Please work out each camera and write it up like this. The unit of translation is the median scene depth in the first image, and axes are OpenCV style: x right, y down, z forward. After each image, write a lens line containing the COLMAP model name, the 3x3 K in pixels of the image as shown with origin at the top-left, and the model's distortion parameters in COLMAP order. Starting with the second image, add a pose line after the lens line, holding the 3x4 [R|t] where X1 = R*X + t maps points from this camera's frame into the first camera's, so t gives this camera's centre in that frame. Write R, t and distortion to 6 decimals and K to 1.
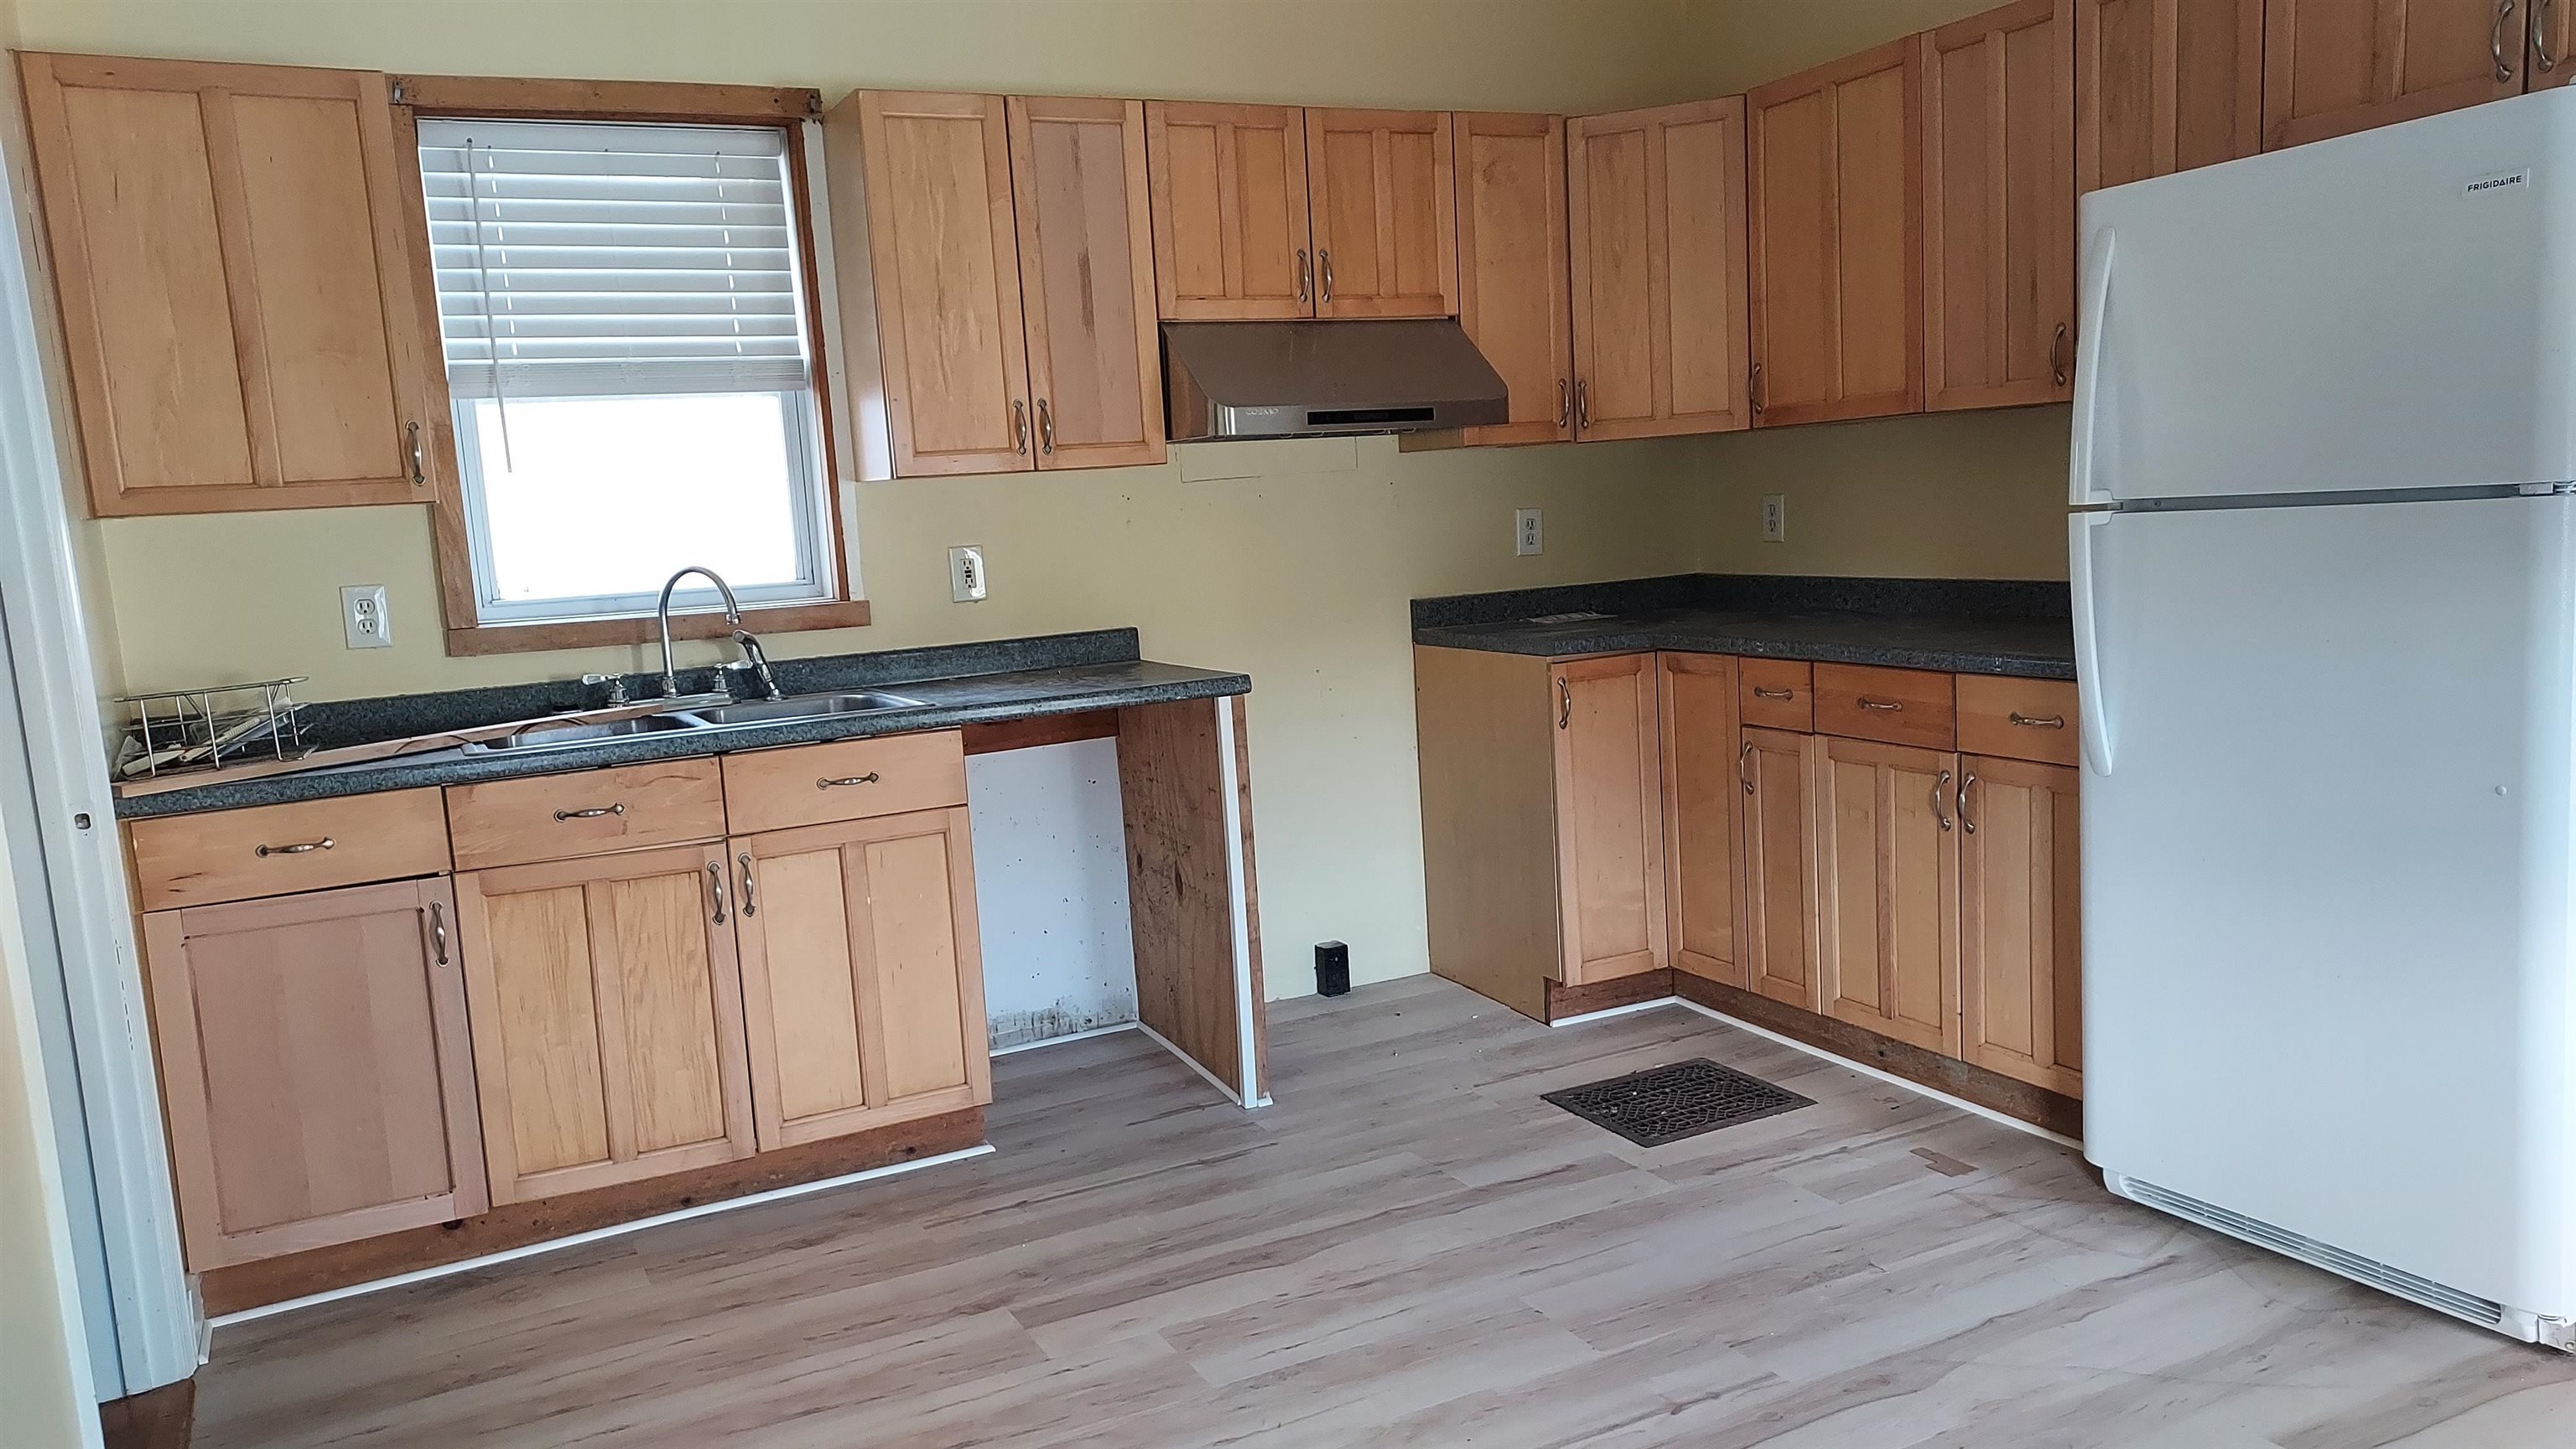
lens RADIAL K [[1845.0, 0, 1279.6], [0, 1845.0, 747.2], [0, 0, 1]] dist [0.080295, -0.077586]
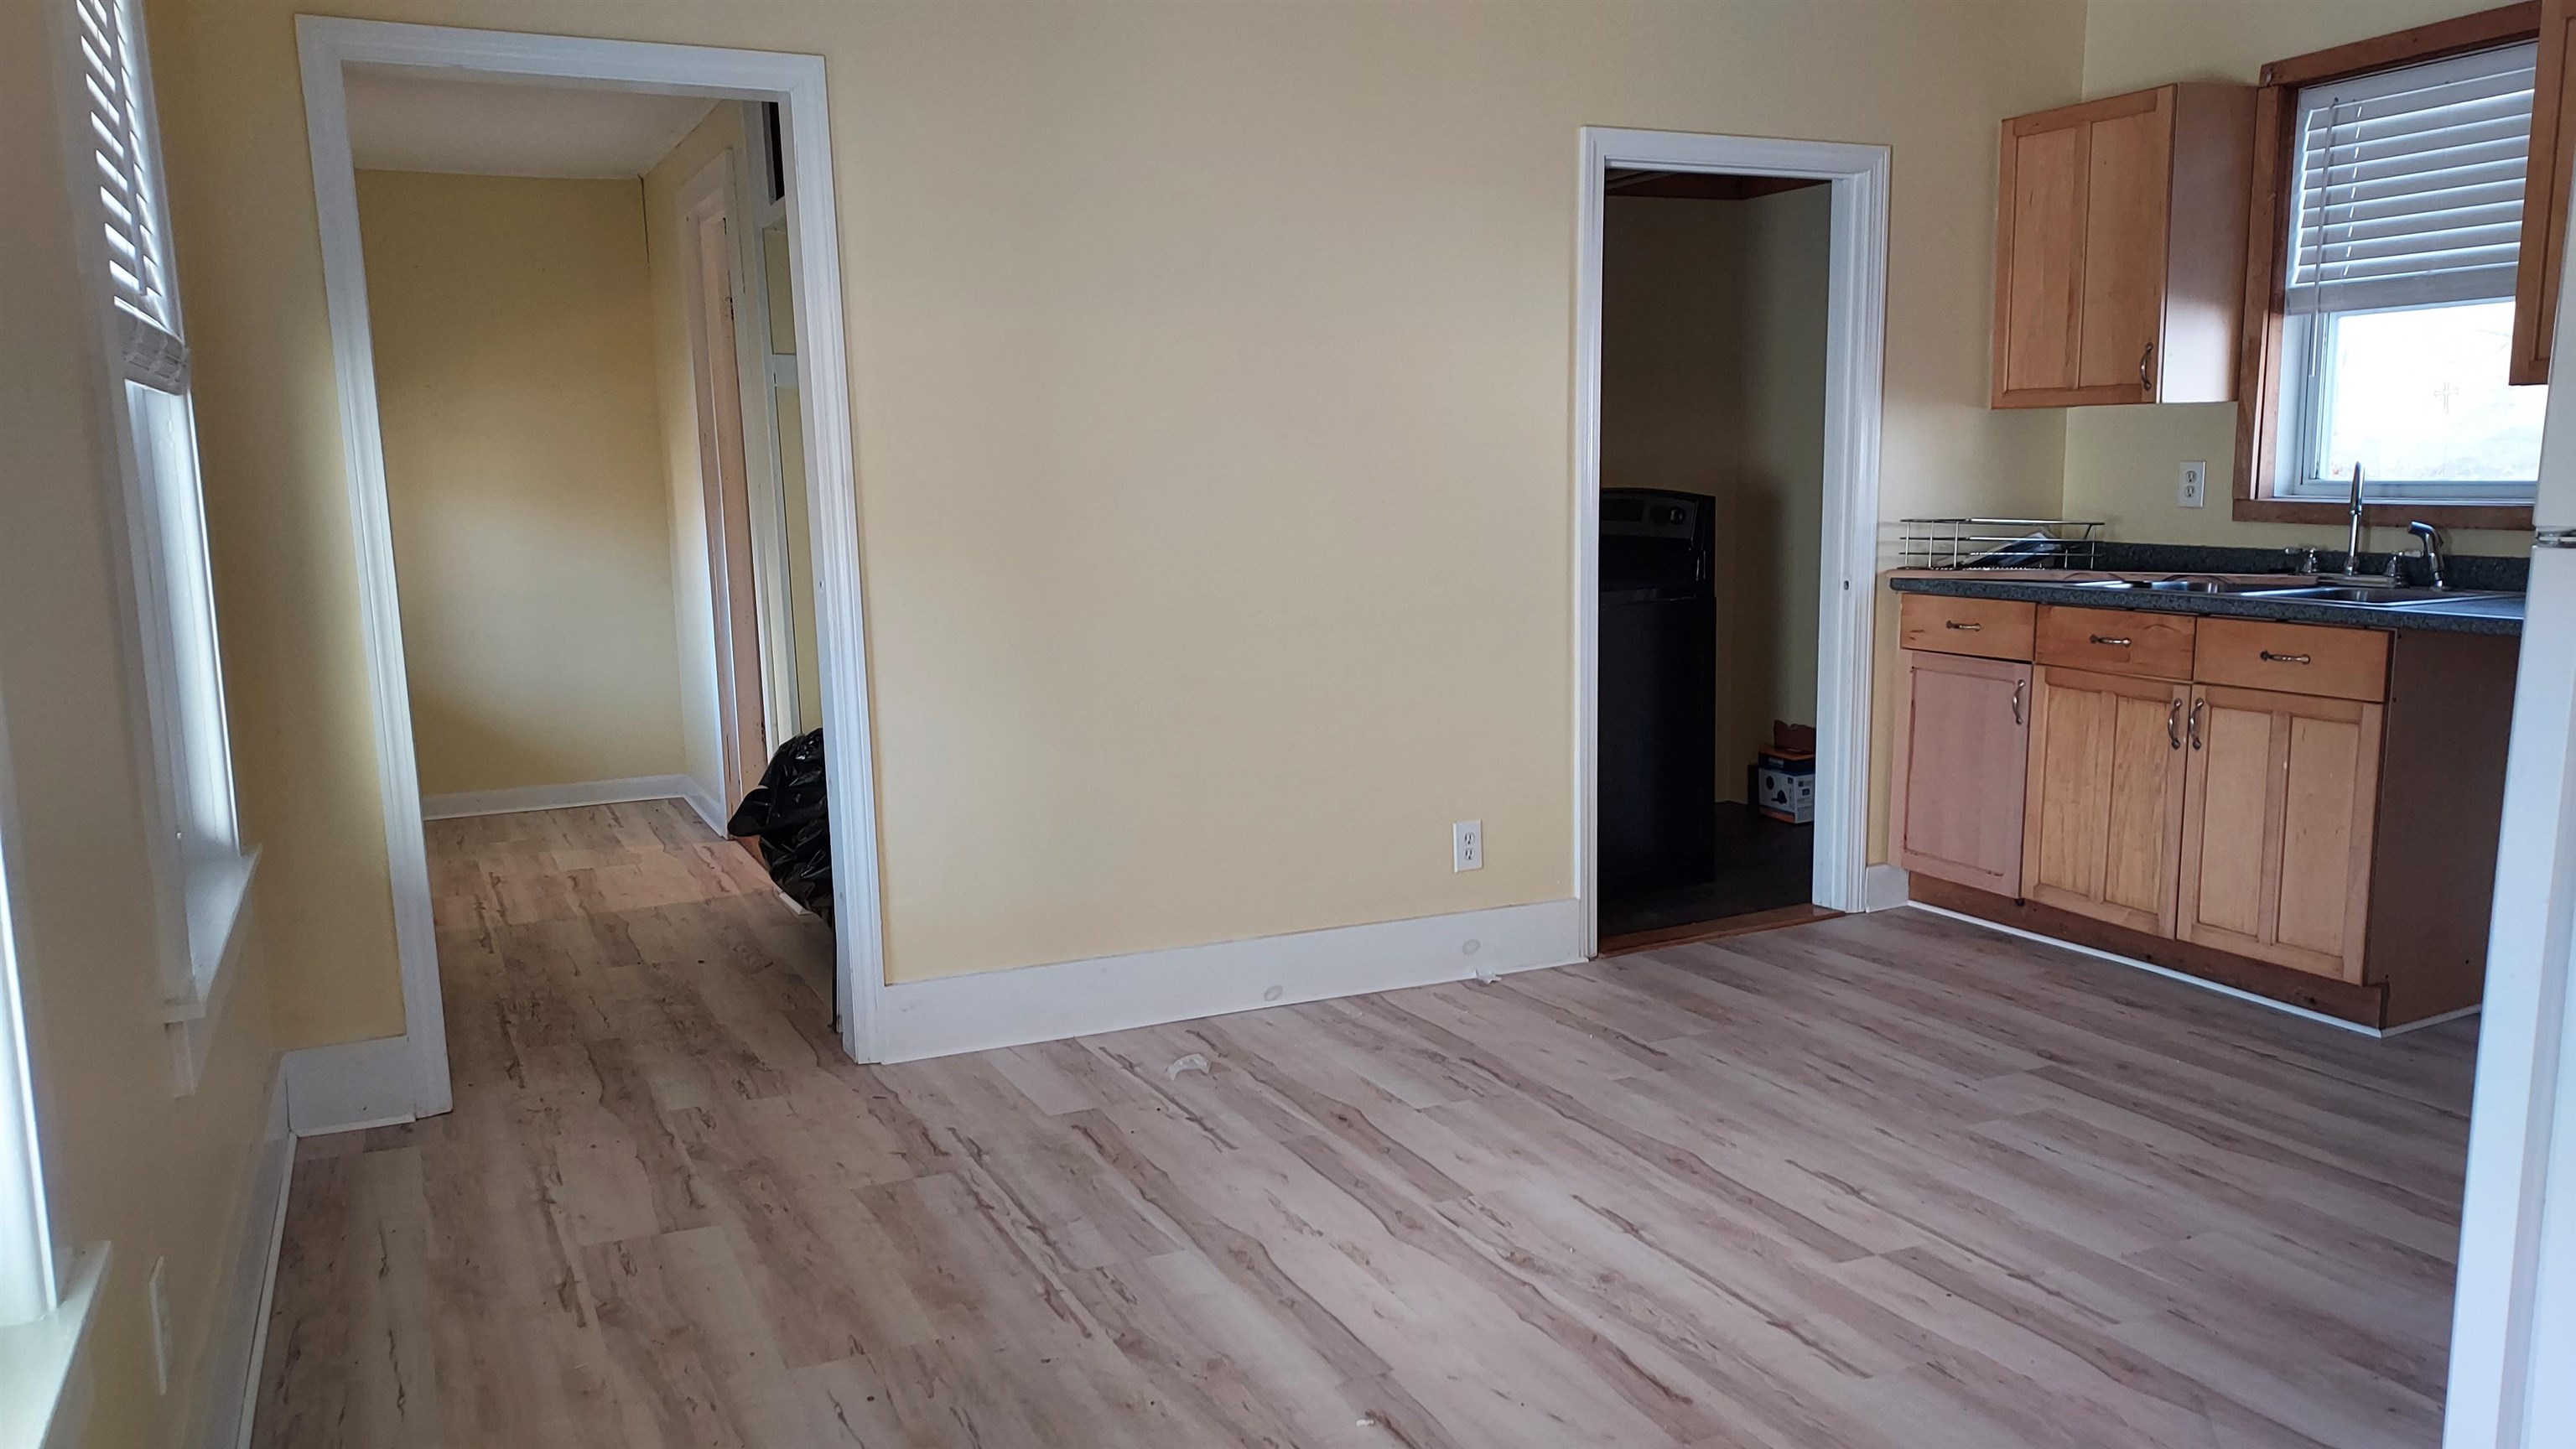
lens RADIAL K [[1832.0, 0, 1289.1], [0, 1832.0, 777.3], [0, 0, 1]] dist [0.065703, -0.071719]
pose [[-0.017702, 0.230398, -0.972935, 0.859656], [-0.116858, 0.965942, 0.230868, -0.097321], [0.992991, 0.117782, 0.009825, 0.363376]]
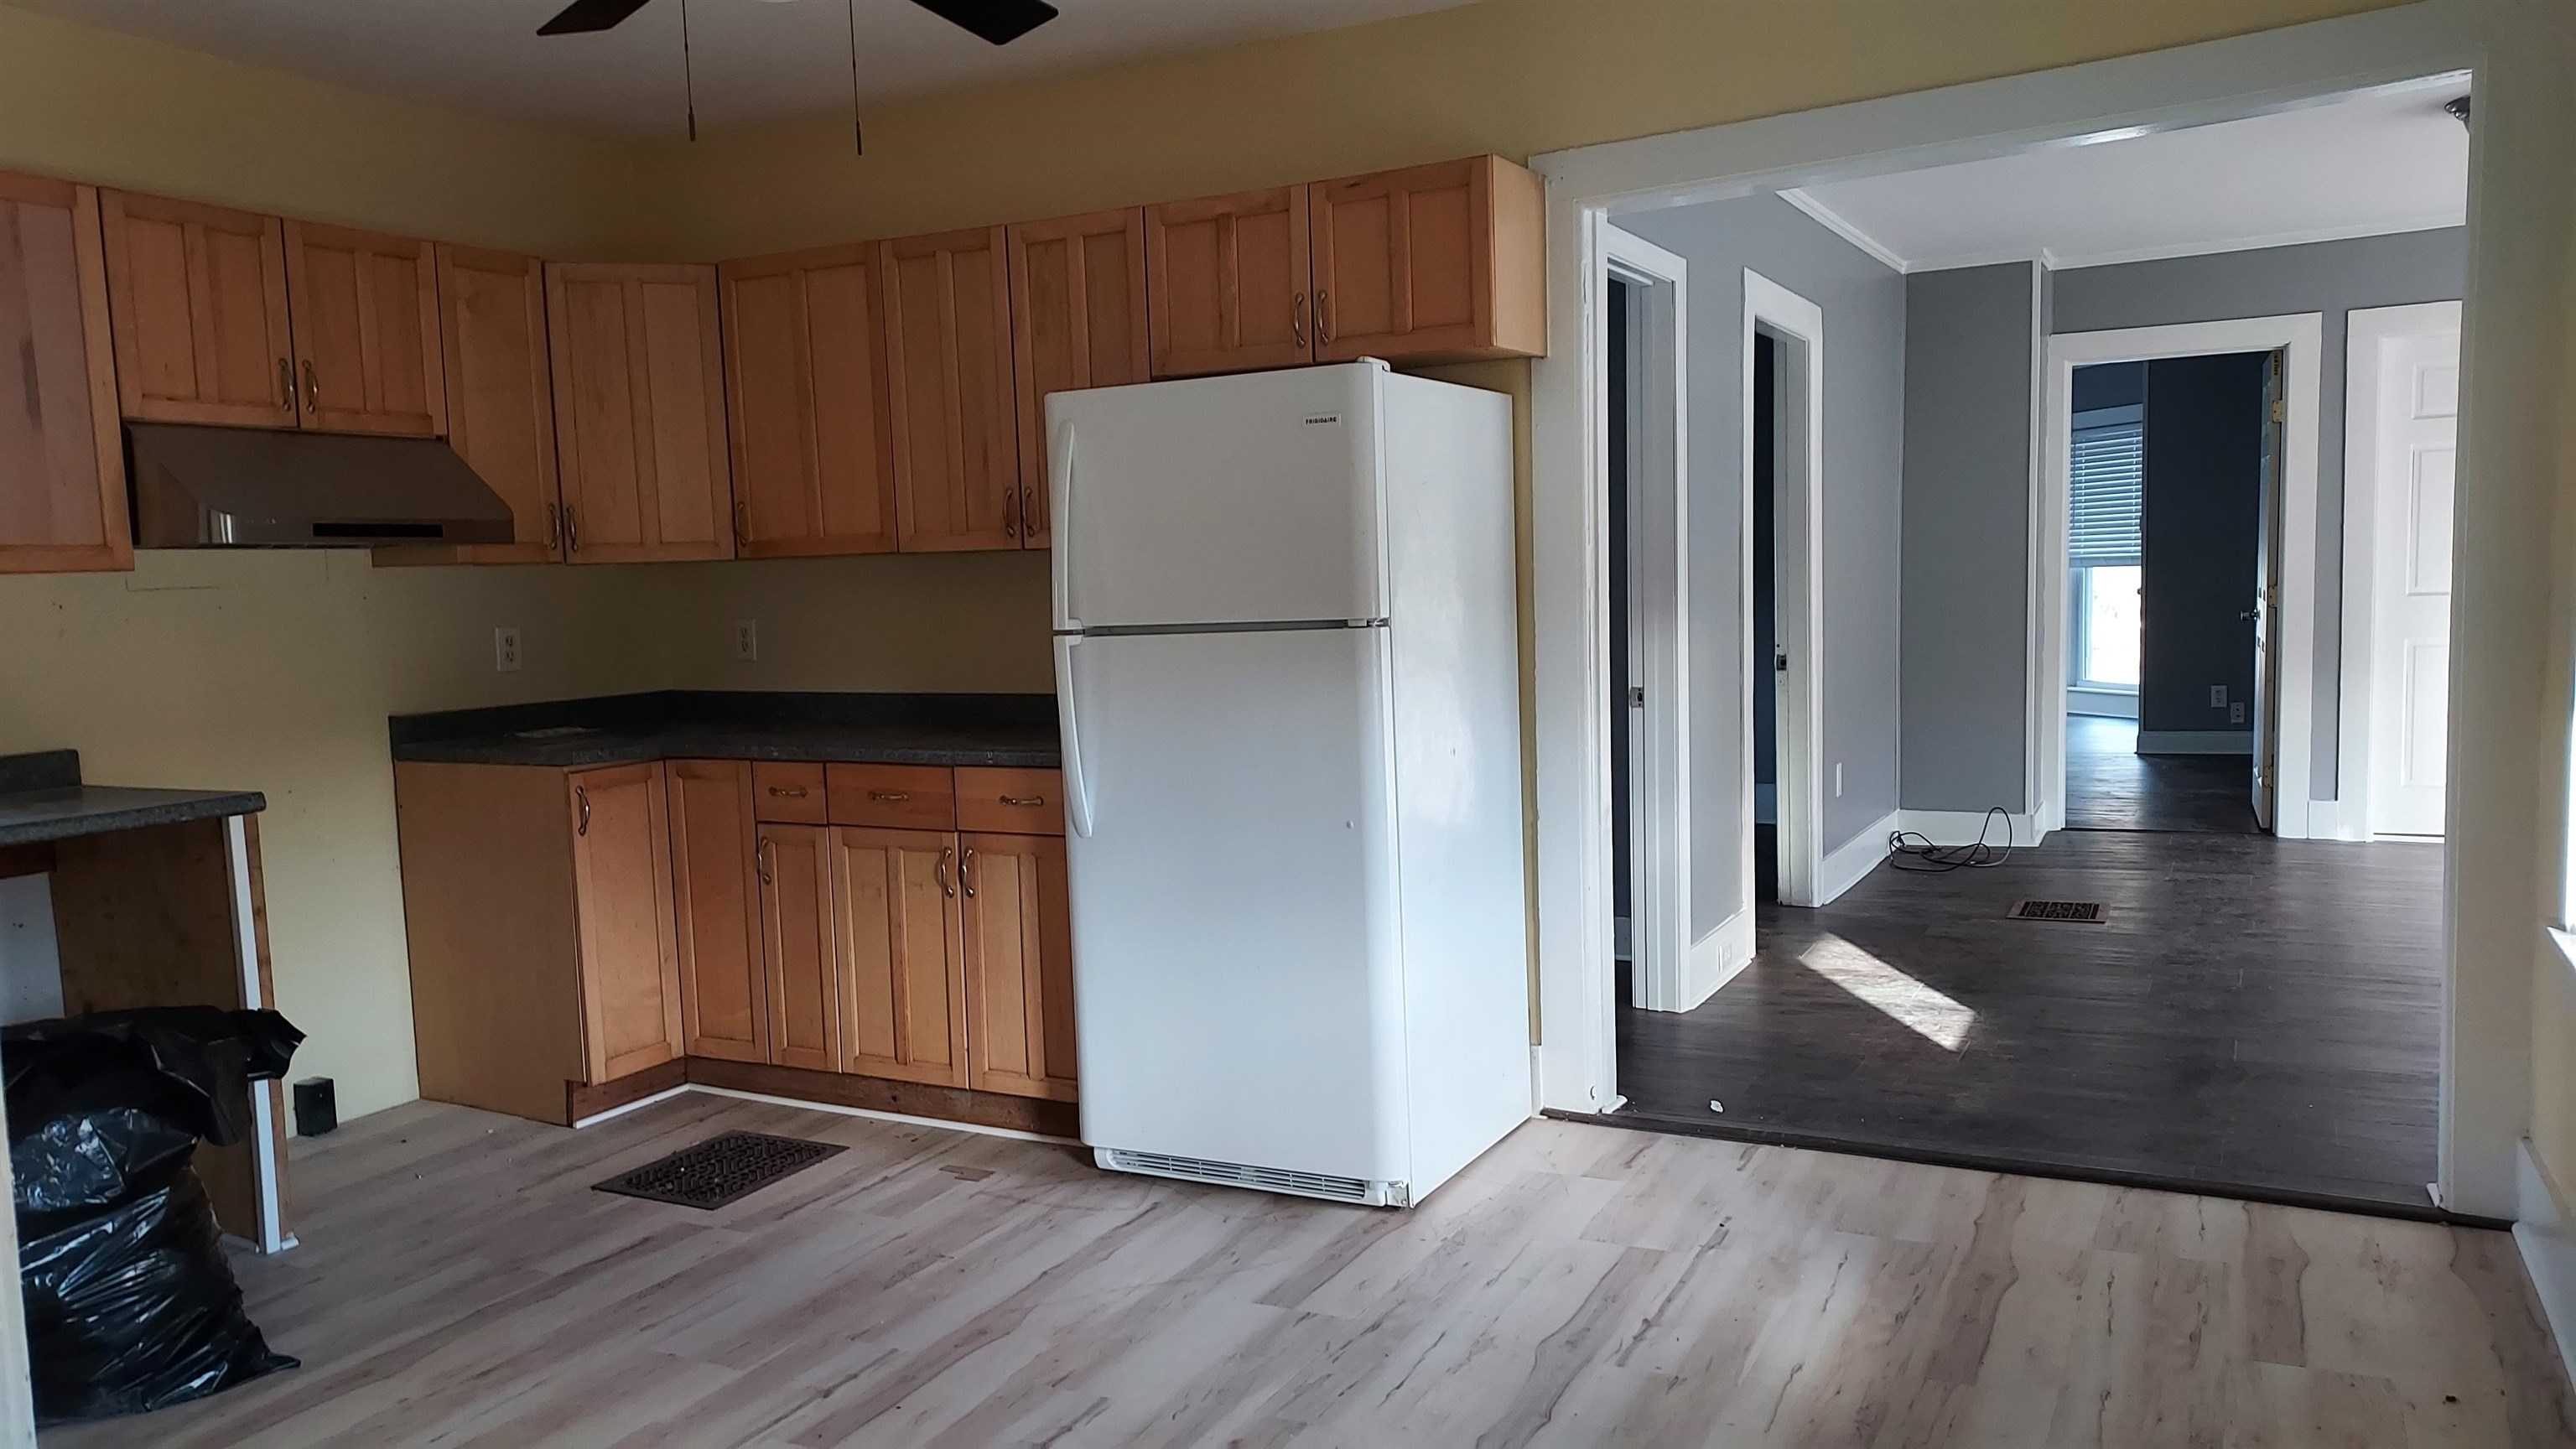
lens RADIAL K [[1845.0, 0, 1279.6], [0, 1845.0, 747.2], [0, 0, 1]] dist [0.080295, -0.077586]
pose [[0.811310, -0.023667, 0.584137, -0.158858], [0.064280, 0.996733, -0.048895, 0.019229], [-0.581072, 0.077218, 0.810181, -0.096519]]
